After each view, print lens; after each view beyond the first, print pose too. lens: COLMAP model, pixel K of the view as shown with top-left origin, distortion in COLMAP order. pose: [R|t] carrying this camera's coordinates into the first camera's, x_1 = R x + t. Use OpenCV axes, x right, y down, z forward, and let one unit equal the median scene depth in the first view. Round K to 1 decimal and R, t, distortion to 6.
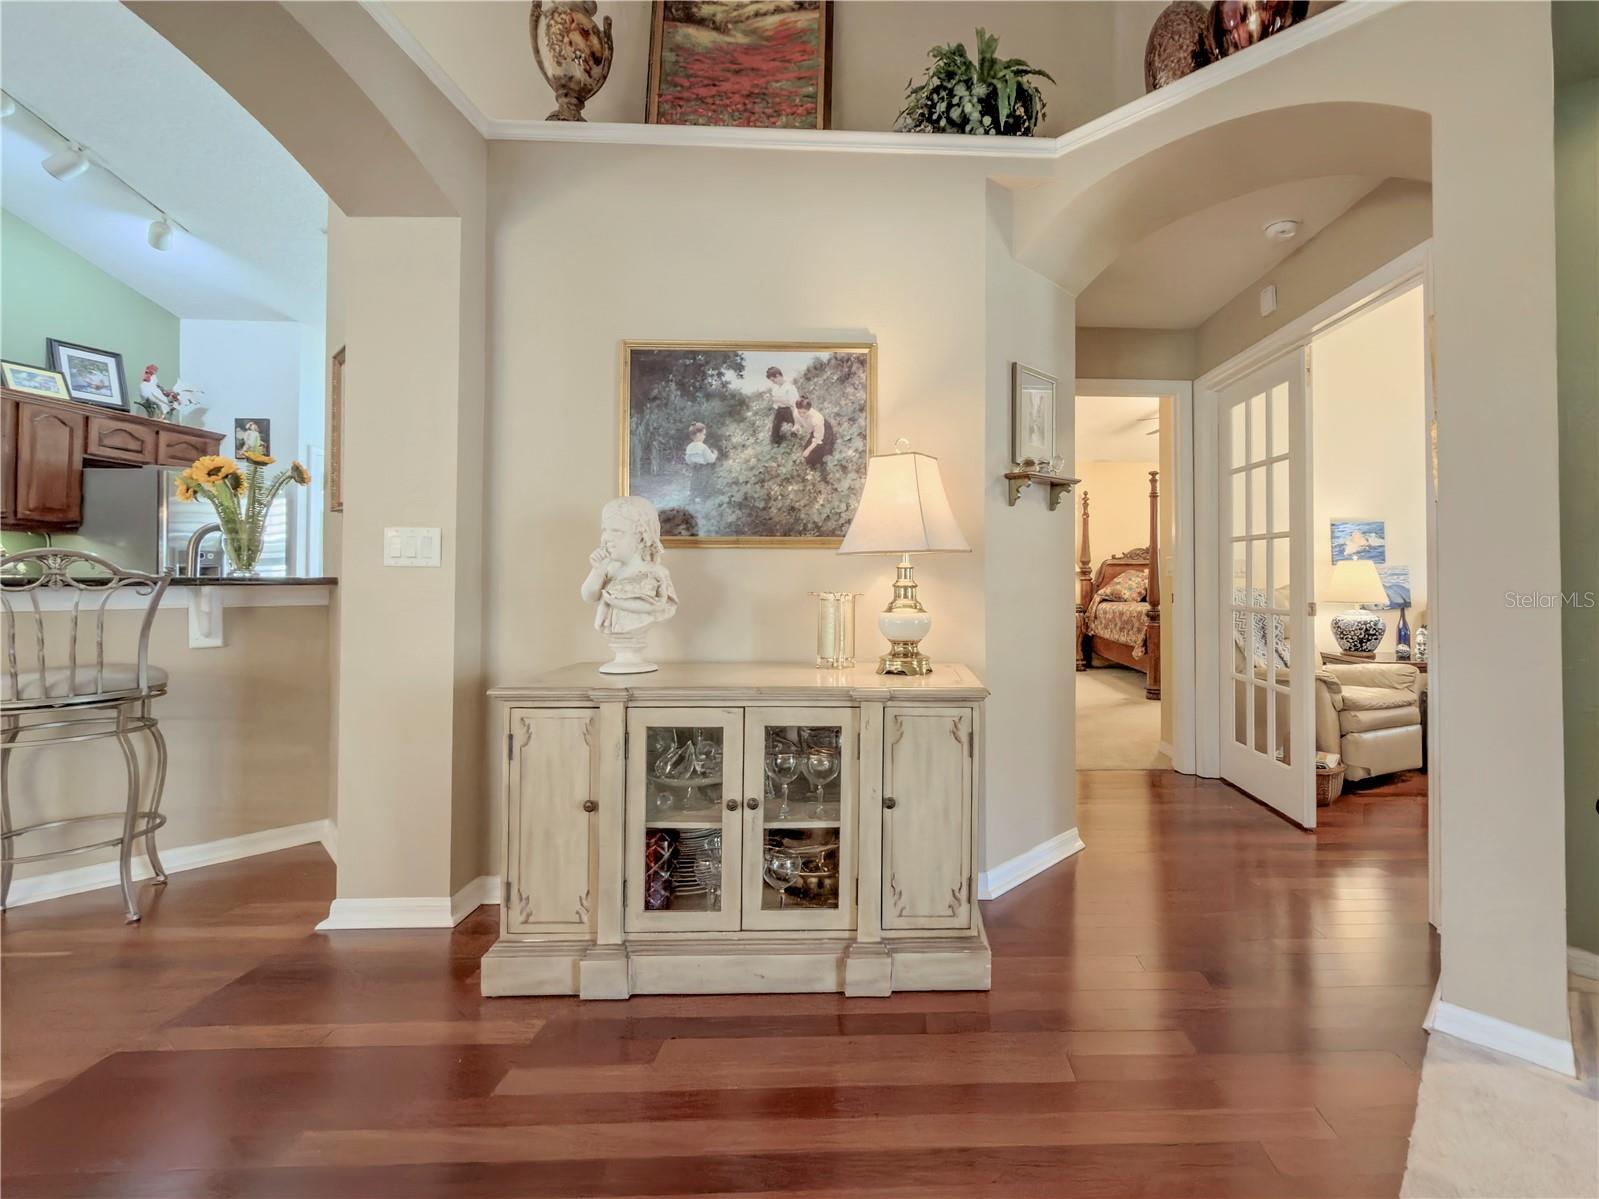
lens RADIAL K [[717.3, 0, 910.5], [0, 717.3, 559.5], [0, 0, 1]] dist [-0.000602, 0.000472]
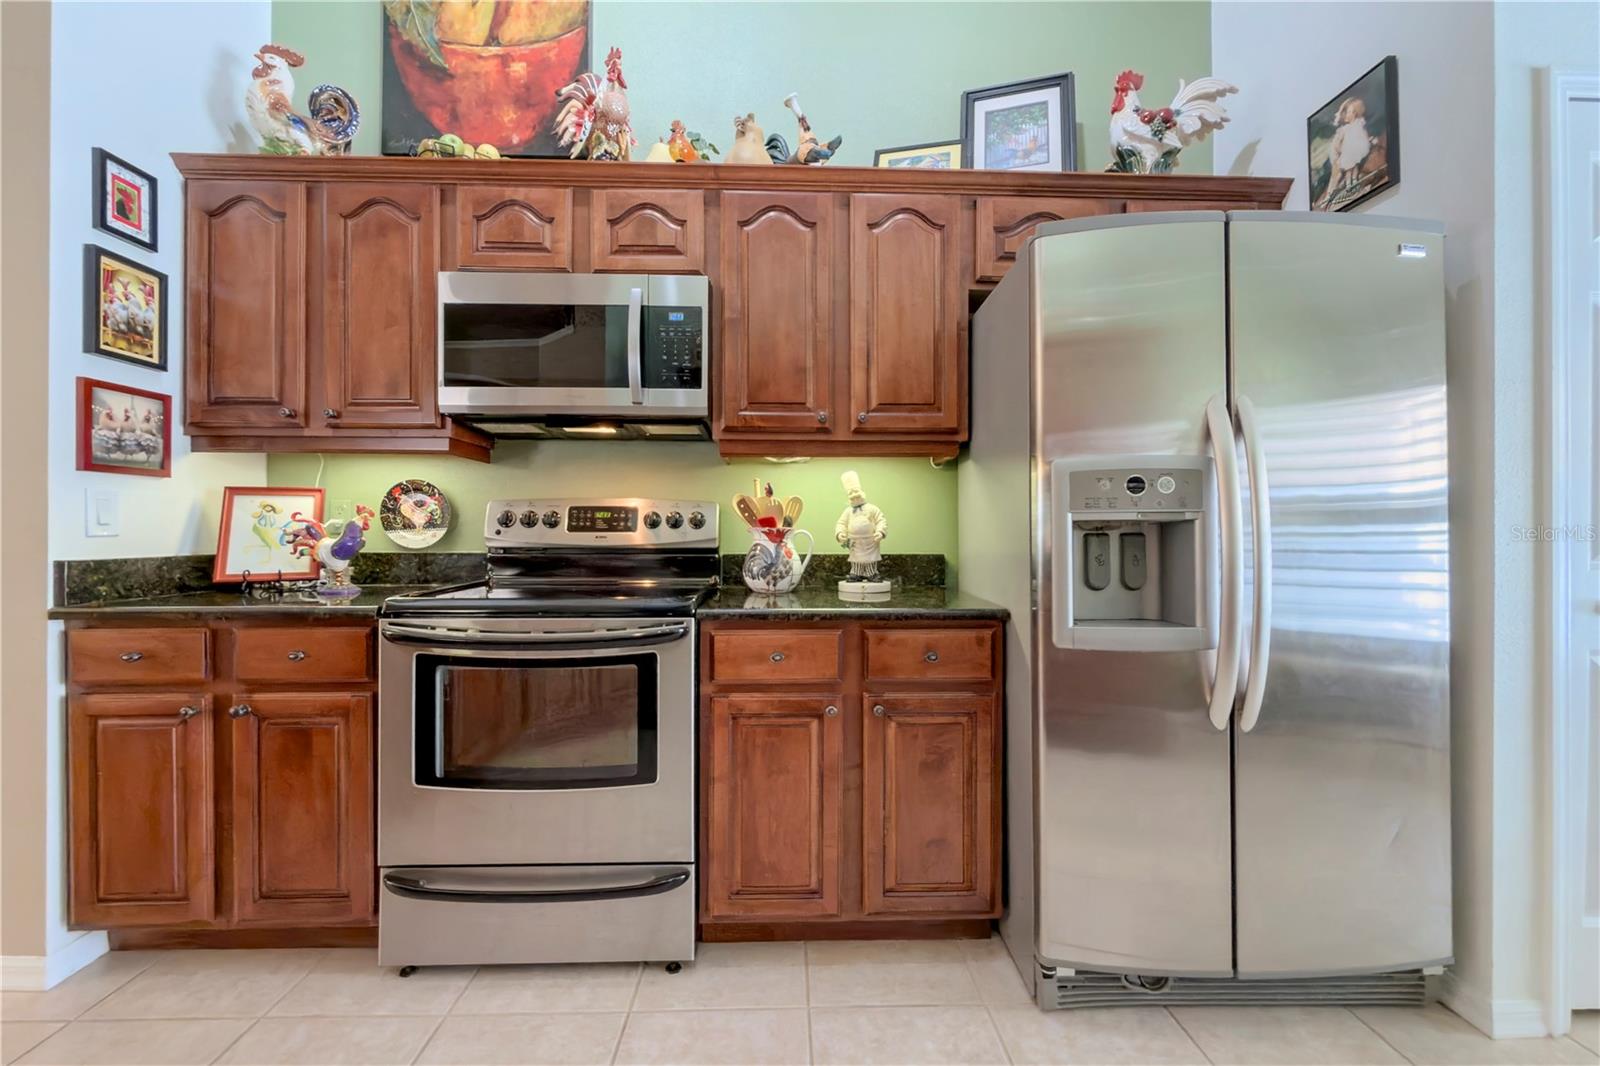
lens RADIAL K [[656.5, 0, 797.8], [0, 656.5, 524.6], [0, 0, 1]] dist [-0.000594, -0.000197]
pose [[-0.020123, -0.010809, -0.999739, -0.700279], [0.014446, 0.999834, -0.011101, 0.011962], [0.999693, -0.014666, -0.019963, 0.861166]]
